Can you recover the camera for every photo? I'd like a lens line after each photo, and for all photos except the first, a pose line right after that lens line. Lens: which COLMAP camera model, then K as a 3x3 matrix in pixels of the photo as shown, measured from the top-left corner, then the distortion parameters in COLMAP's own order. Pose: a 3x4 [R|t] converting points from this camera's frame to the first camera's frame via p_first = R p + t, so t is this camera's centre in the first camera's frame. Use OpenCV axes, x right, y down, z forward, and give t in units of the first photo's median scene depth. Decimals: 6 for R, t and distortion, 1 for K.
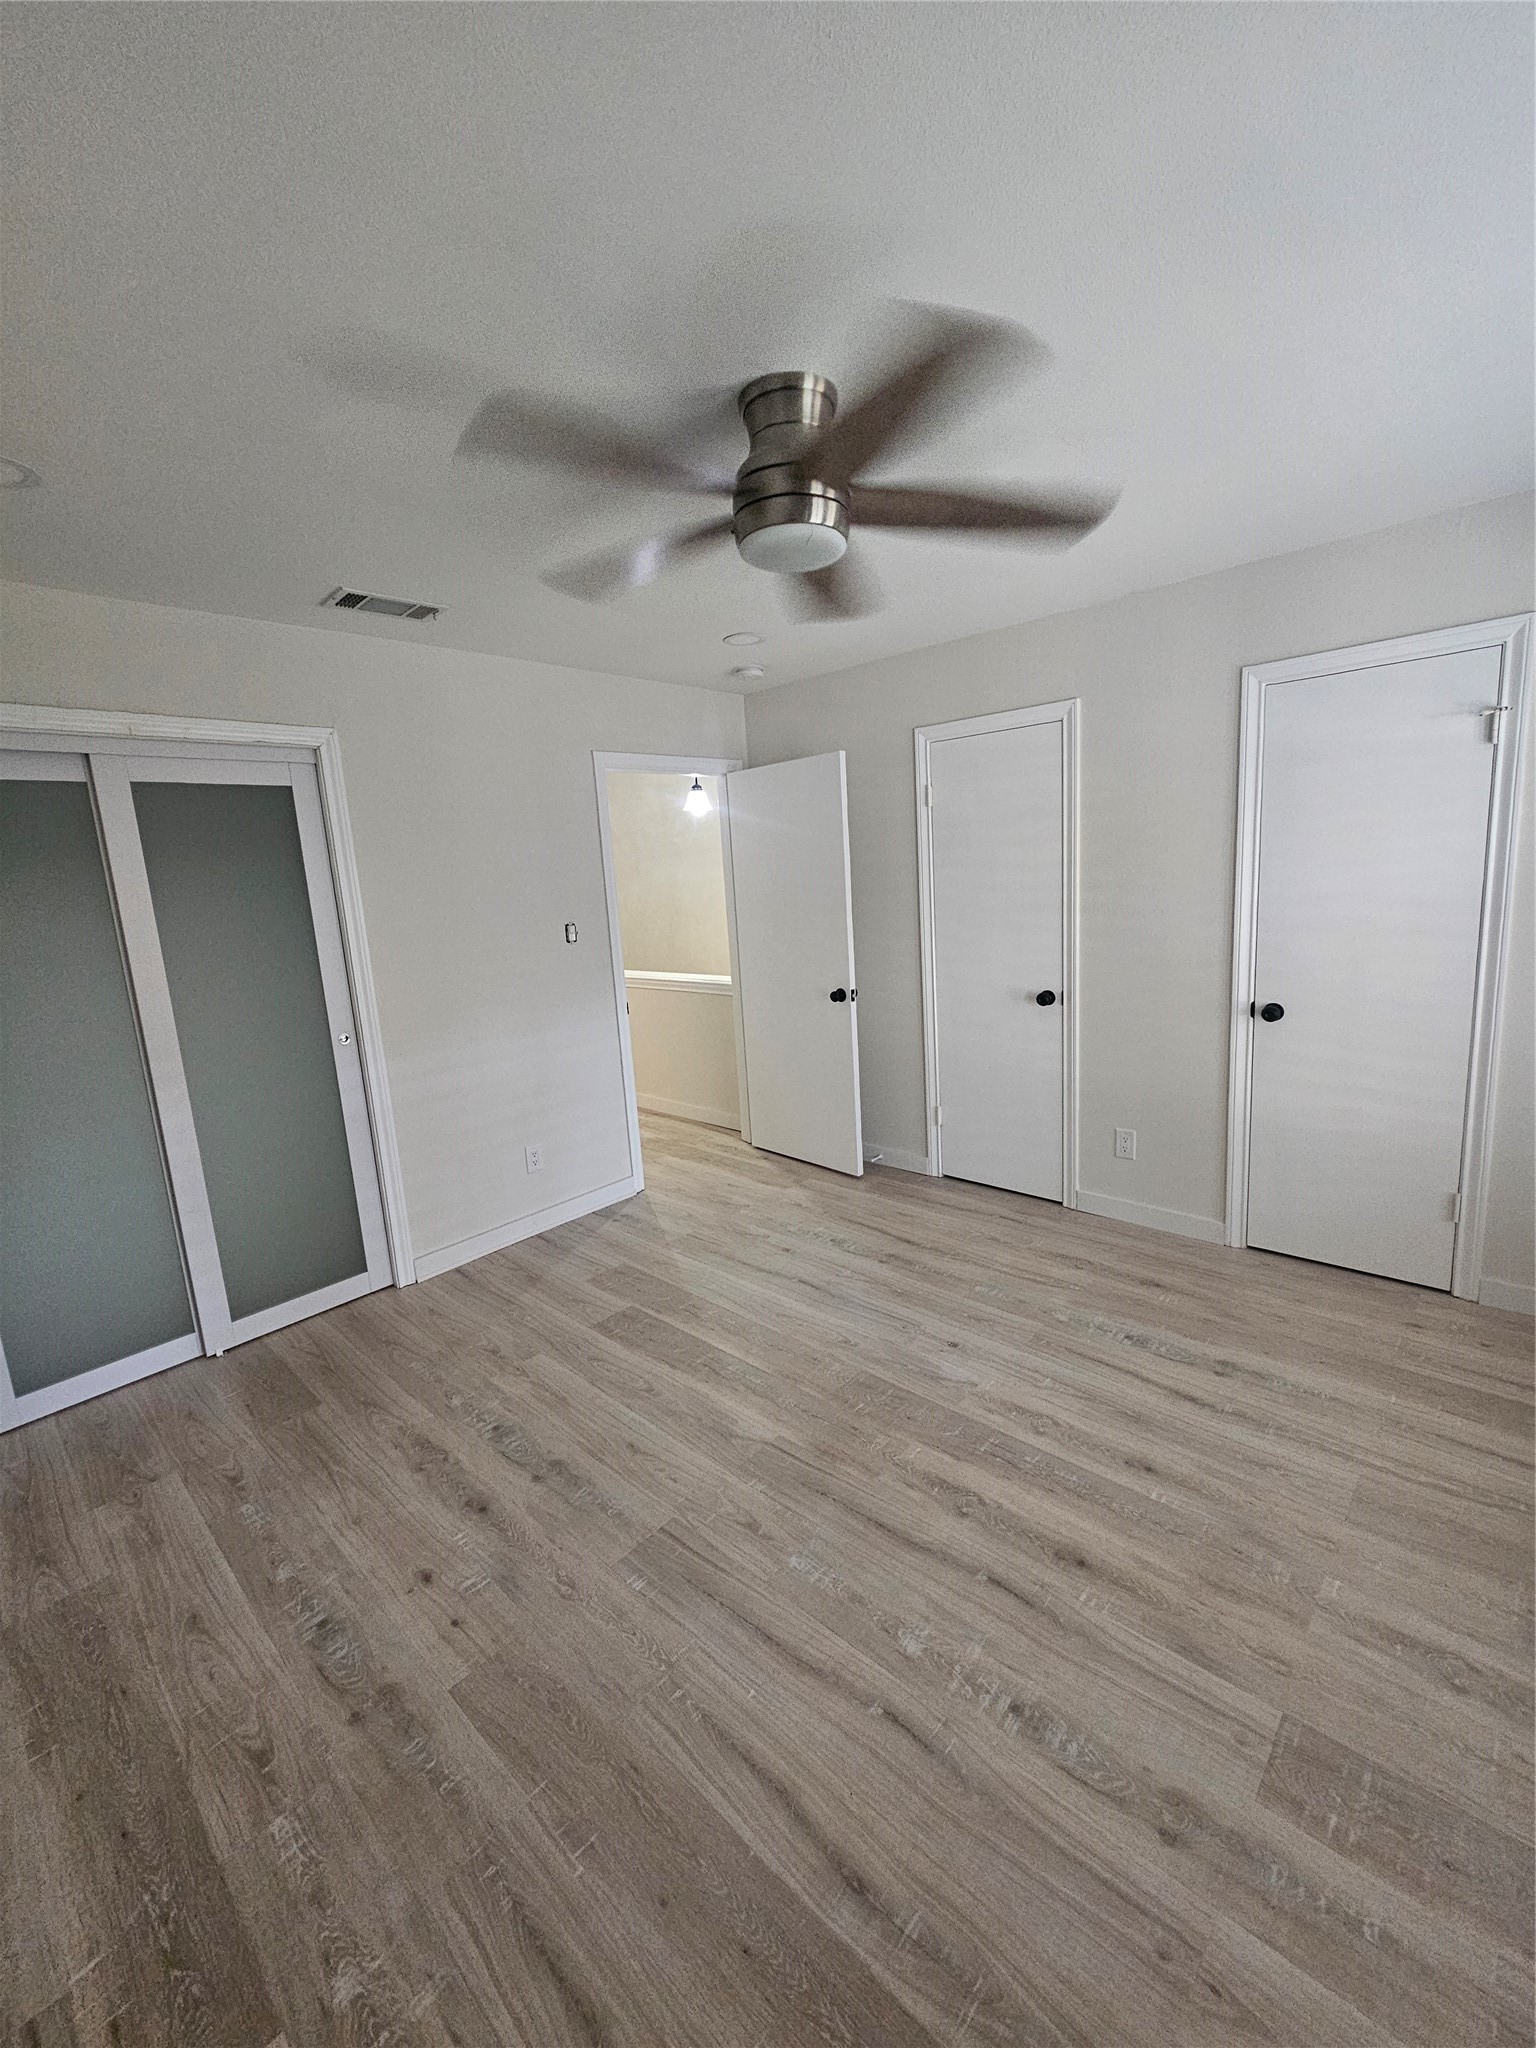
lens RADIAL K [[834.1, 0, 760.9], [0, 834.1, 1023.6], [0, 0, 1]] dist [0.001377, 0.000142]
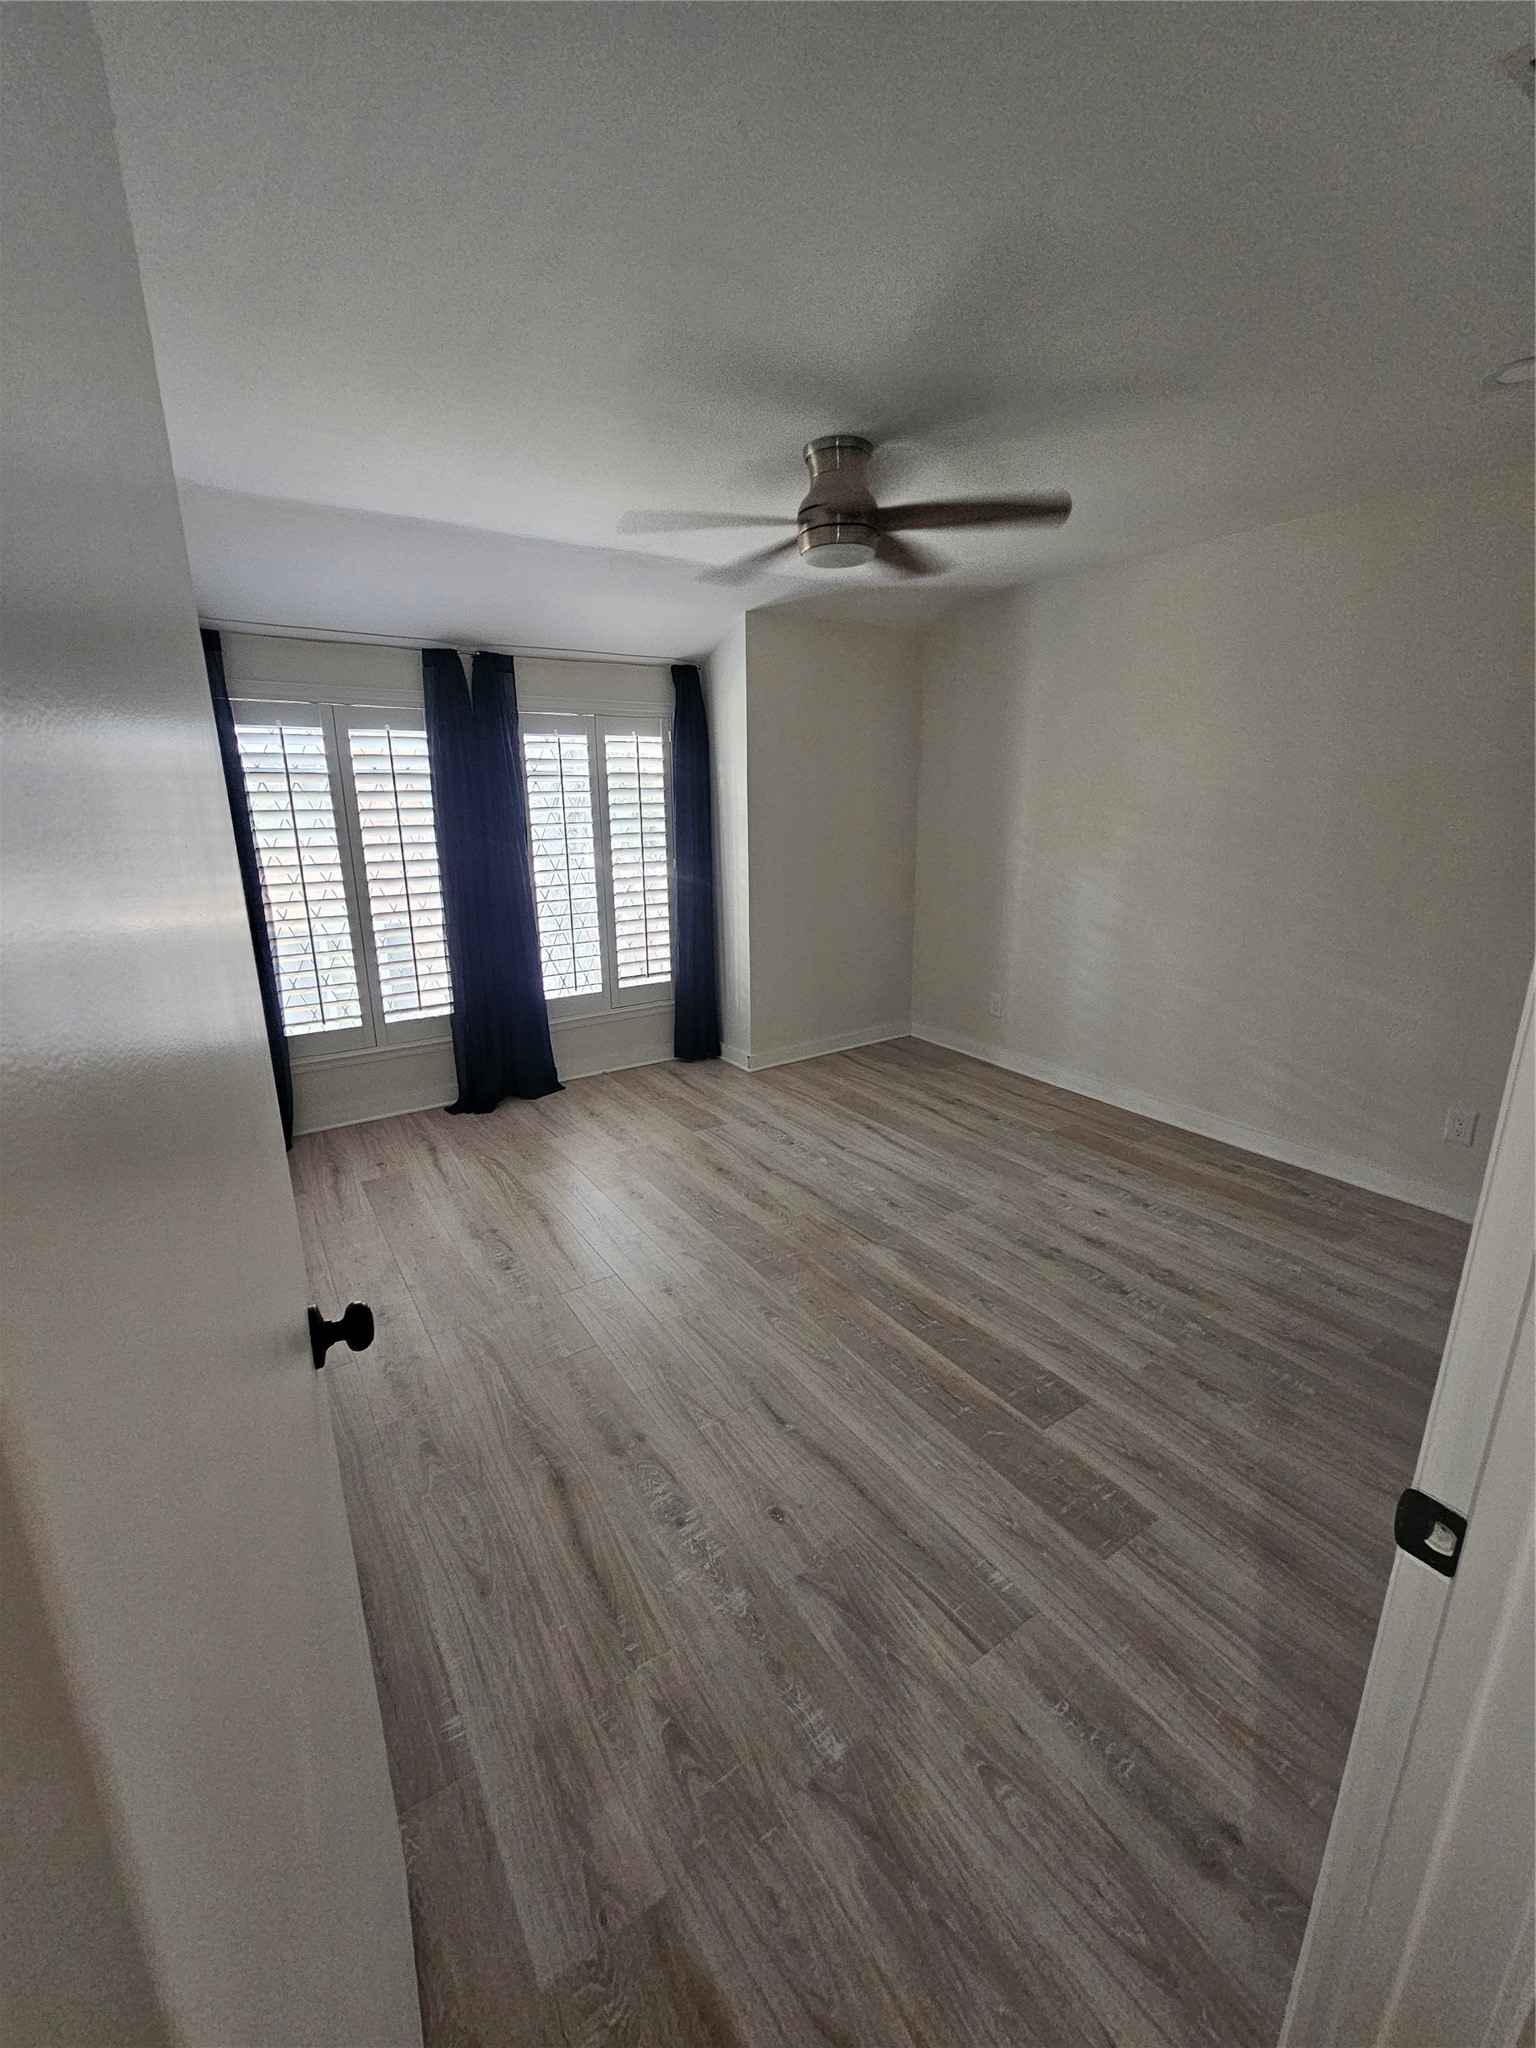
lens RADIAL K [[834.1, 0, 766.9], [0, 834.1, 1016.2], [0, 0, 1]] dist [0.001377, 0.000142]
pose [[-0.971862, 0.009932, 0.235341, -0.142964], [0.107395, 0.907906, 0.405182, -0.362230], [-0.209644, 0.419056, -0.883426, 2.141915]]
